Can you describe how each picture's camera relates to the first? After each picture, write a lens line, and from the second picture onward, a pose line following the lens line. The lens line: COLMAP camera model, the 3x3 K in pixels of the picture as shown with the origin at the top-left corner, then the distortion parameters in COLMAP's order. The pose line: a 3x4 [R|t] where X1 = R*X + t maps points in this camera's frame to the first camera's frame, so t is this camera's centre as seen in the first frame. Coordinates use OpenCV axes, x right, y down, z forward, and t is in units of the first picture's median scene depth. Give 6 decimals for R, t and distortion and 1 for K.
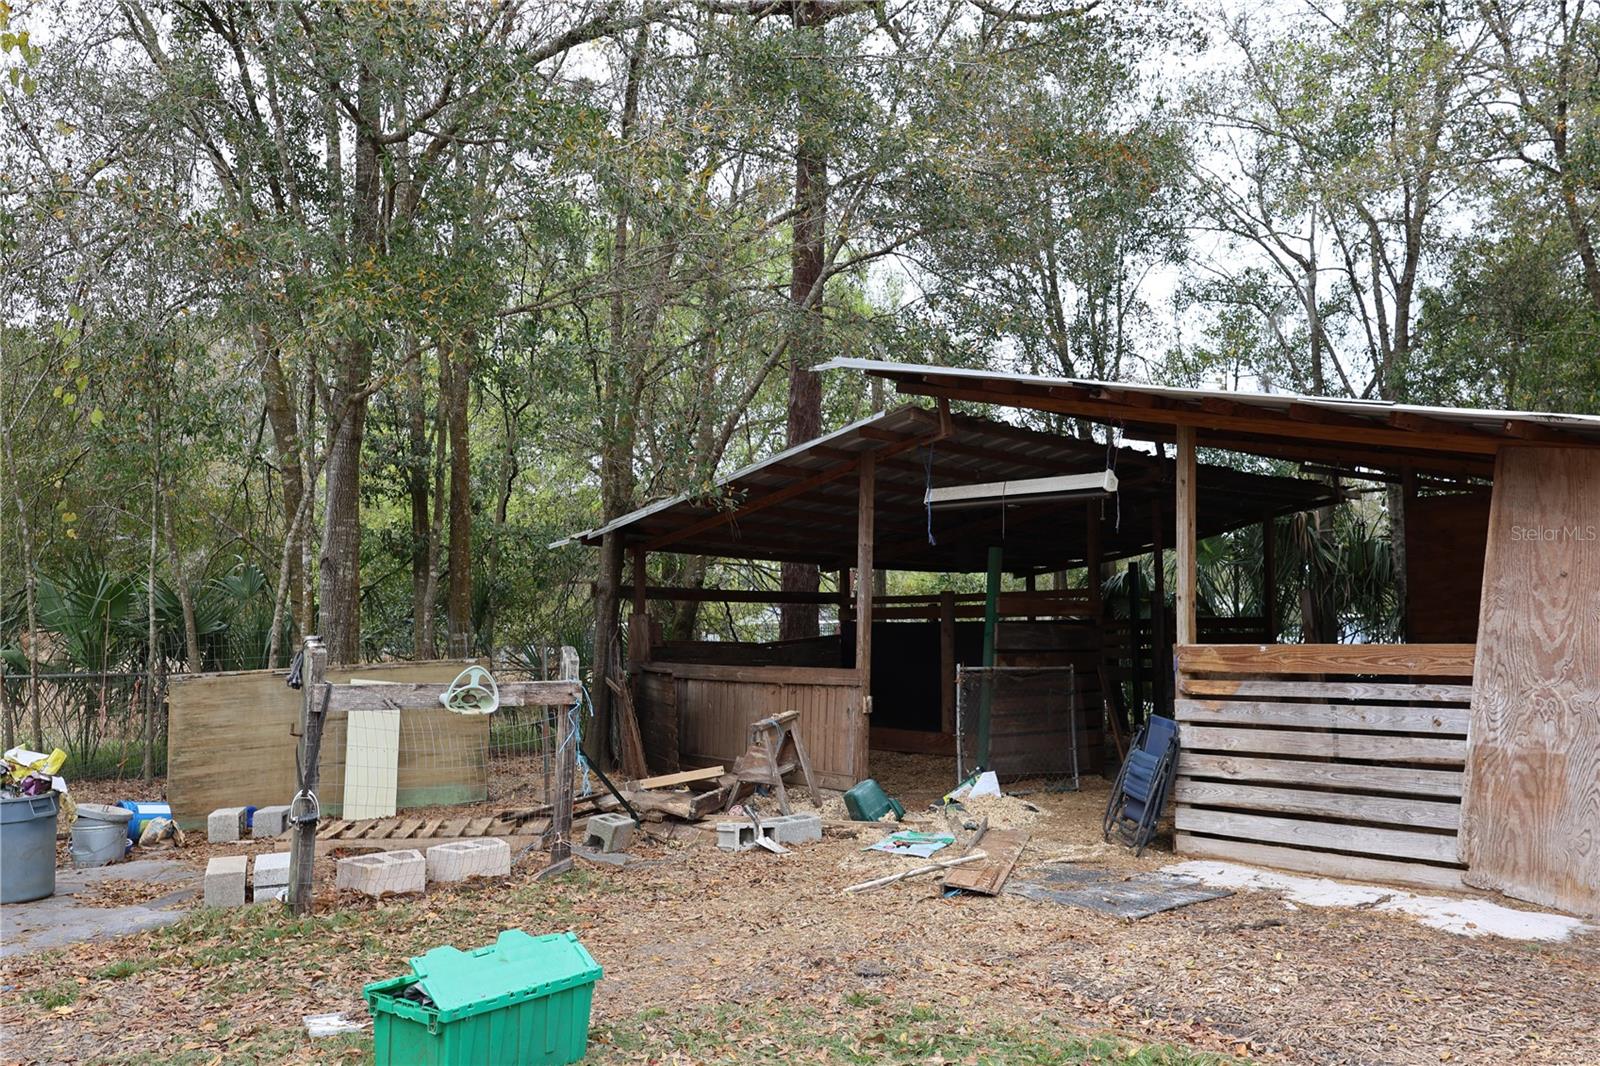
lens RADIAL K [[1370.1, 0, 791.3], [0, 1370.1, 524.8], [0, 0, 1]] dist [0.041370, 0.000586]
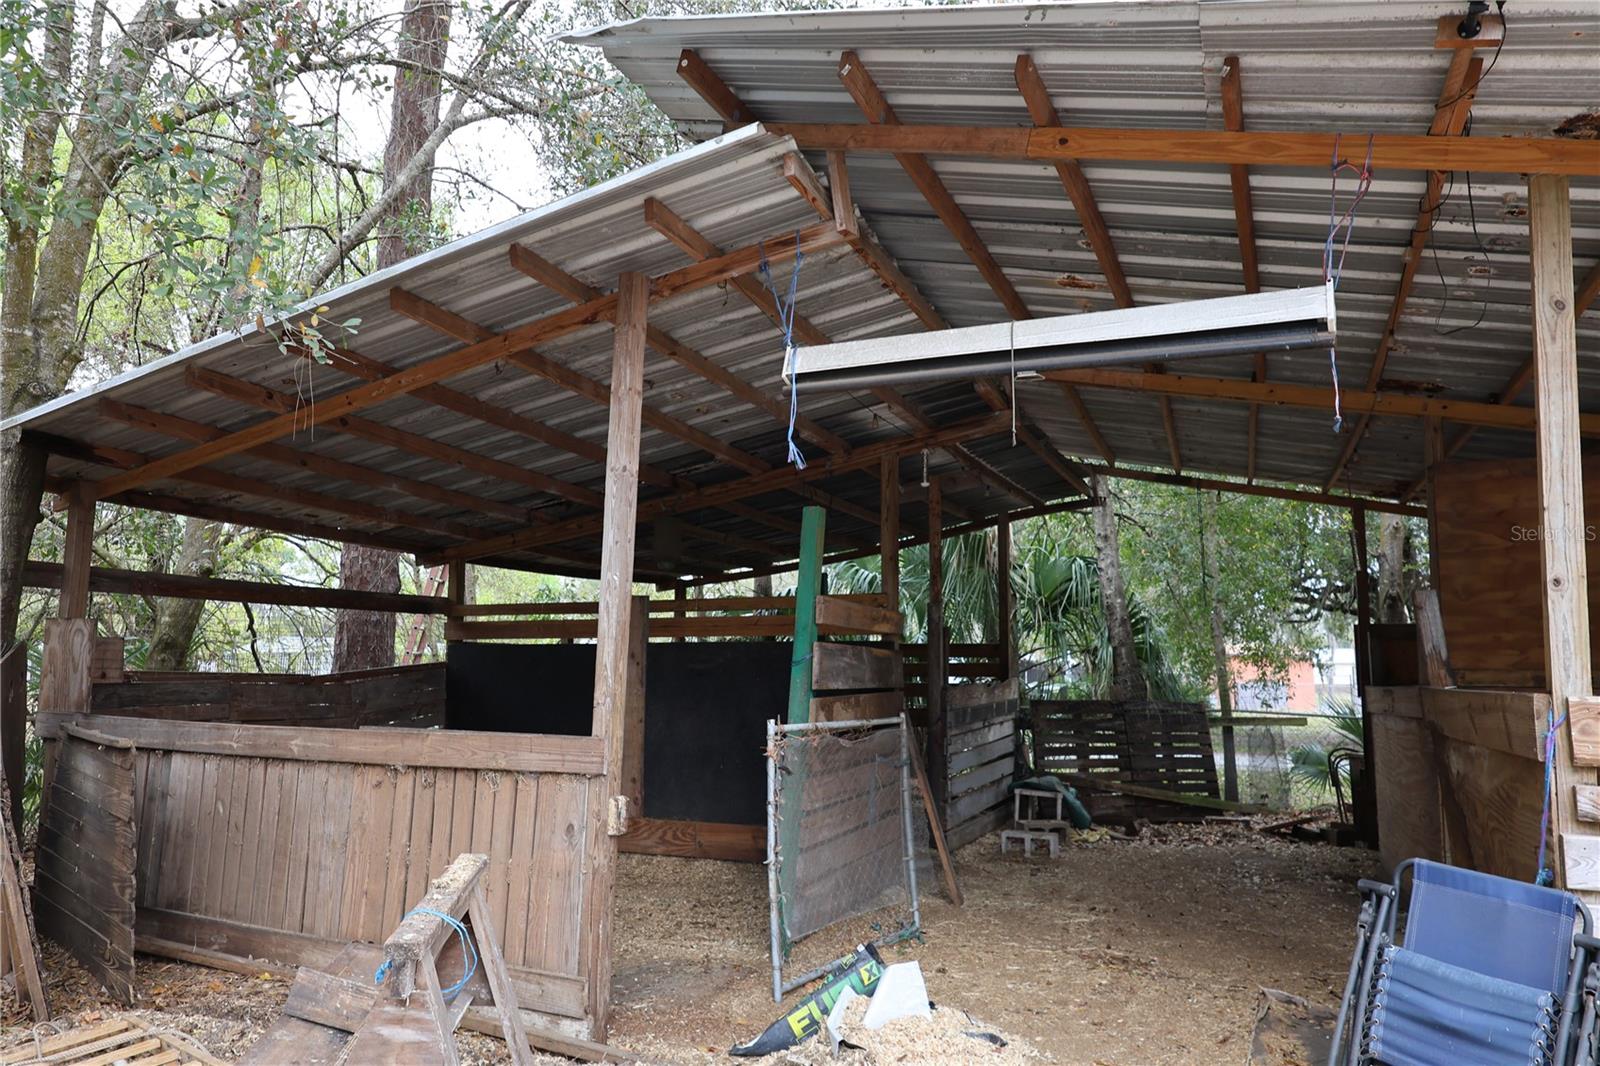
lens RADIAL K [[1128.5, 0, 785.5], [0, 1128.5, 525.6], [0, 0, 1]] dist [0.020606, 0.004182]
pose [[0.915170, 0.053461, 0.399508, -0.050455], [-0.038815, 0.998248, -0.044668, 0.051154], [-0.401196, 0.025372, 0.915641, 0.653494]]
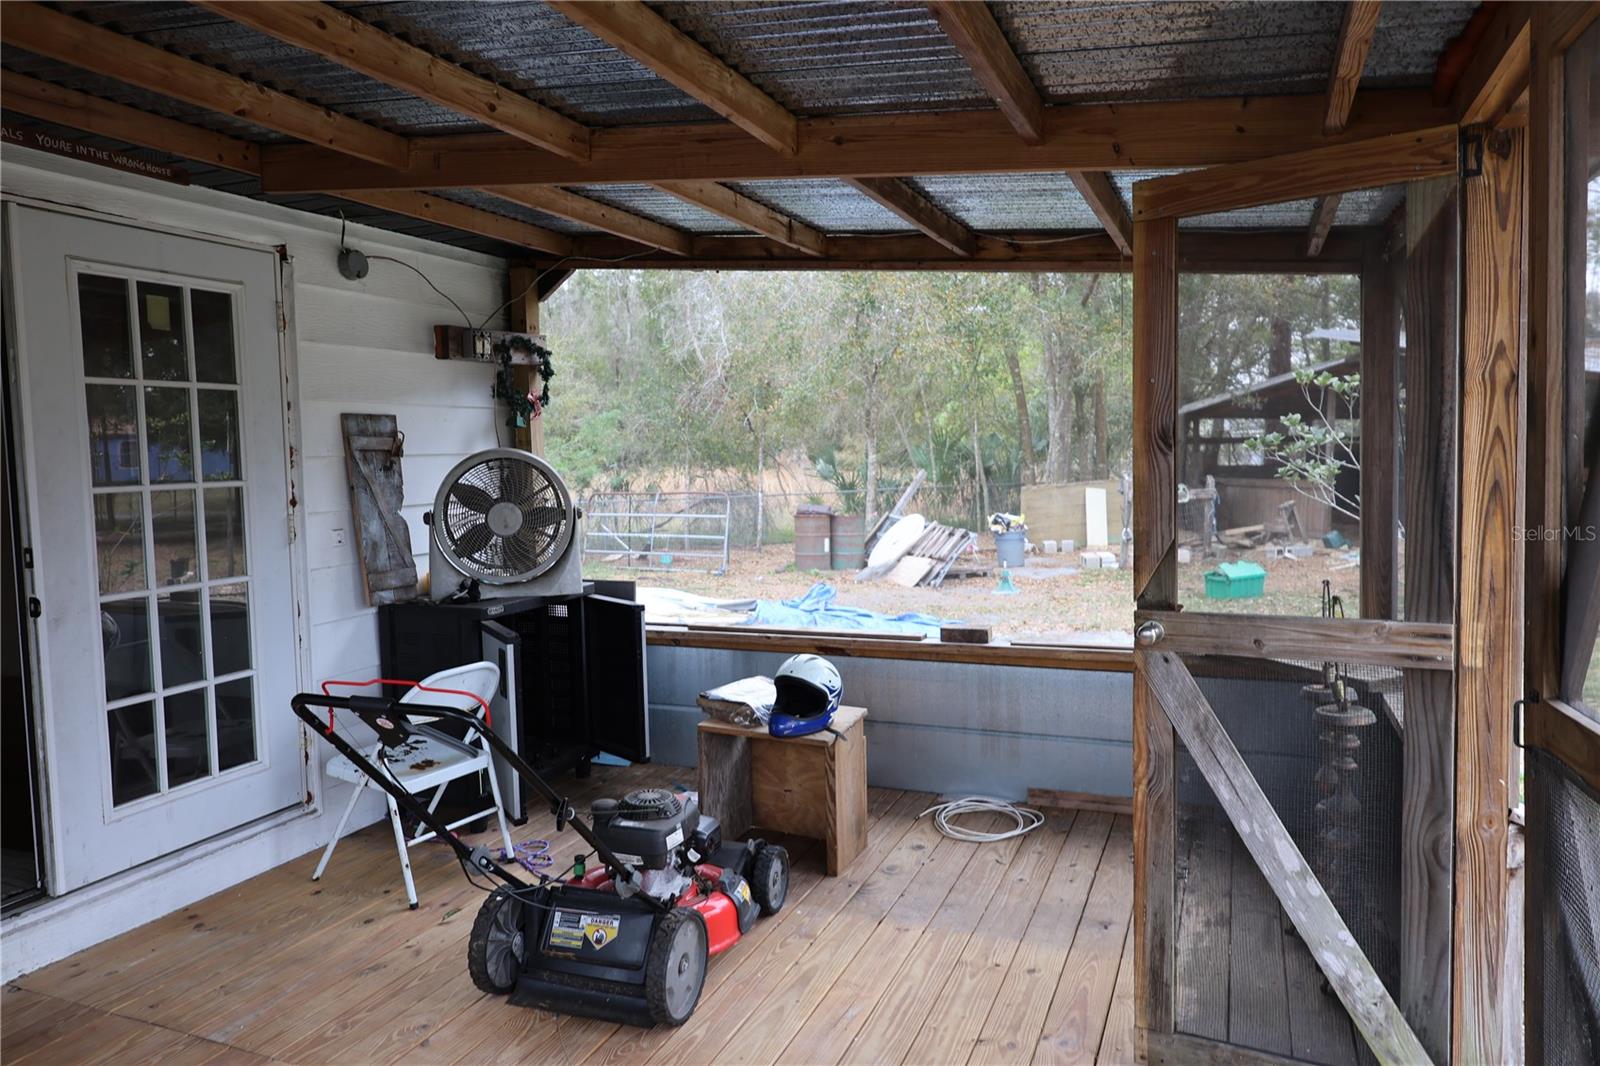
lens RADIAL K [[1128.5, 0, 808.3], [0, 1128.5, 533.3], [0, 0, 1]] dist [0.020606, 0.004182]
pose [[0.942342, 0.001821, -0.334648, -0.120089], [0.051372, 0.987346, 0.150031, -0.117430], [0.330686, -0.158572, 0.930323, -0.896653]]
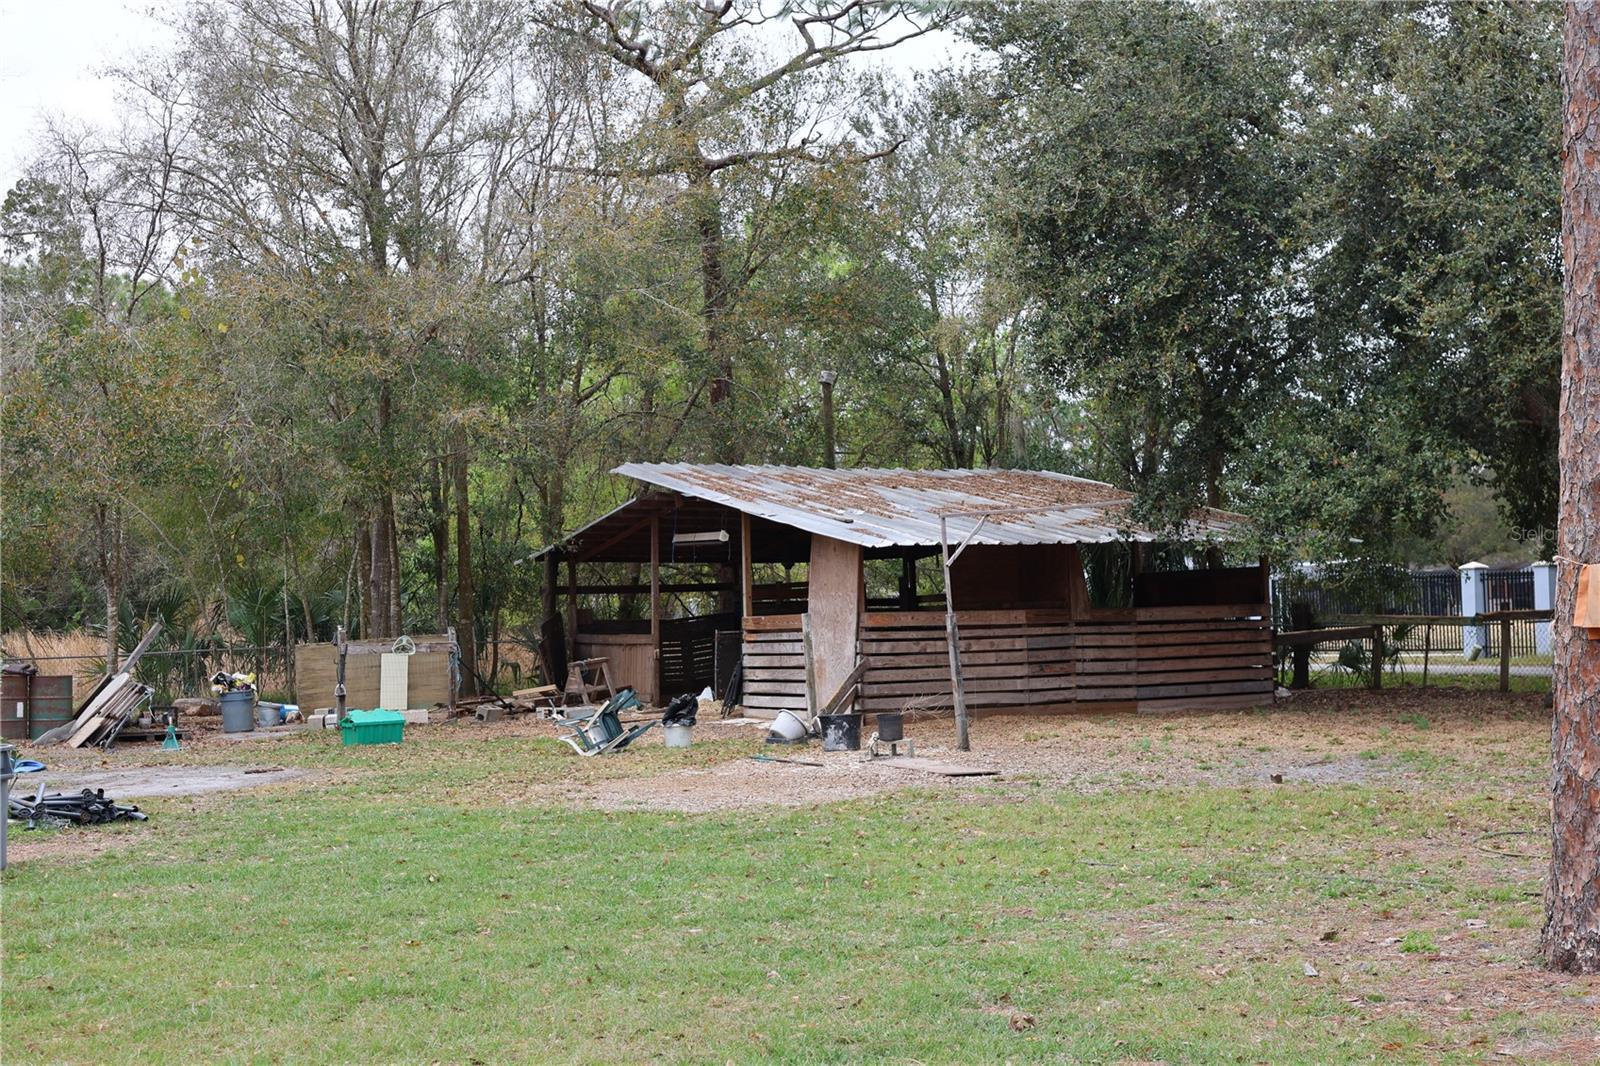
lens RADIAL K [[2322.6, 0, 801.3], [0, 2322.6, 535.9], [0, 0, 1]] dist [0.013159, 0.000000]
pose [[0.974524, -0.036170, -0.221345, 0.949826], [0.048182, 0.997631, 0.049110, -0.168043], [0.219045, -0.058523, 0.973958, -1.972059]]
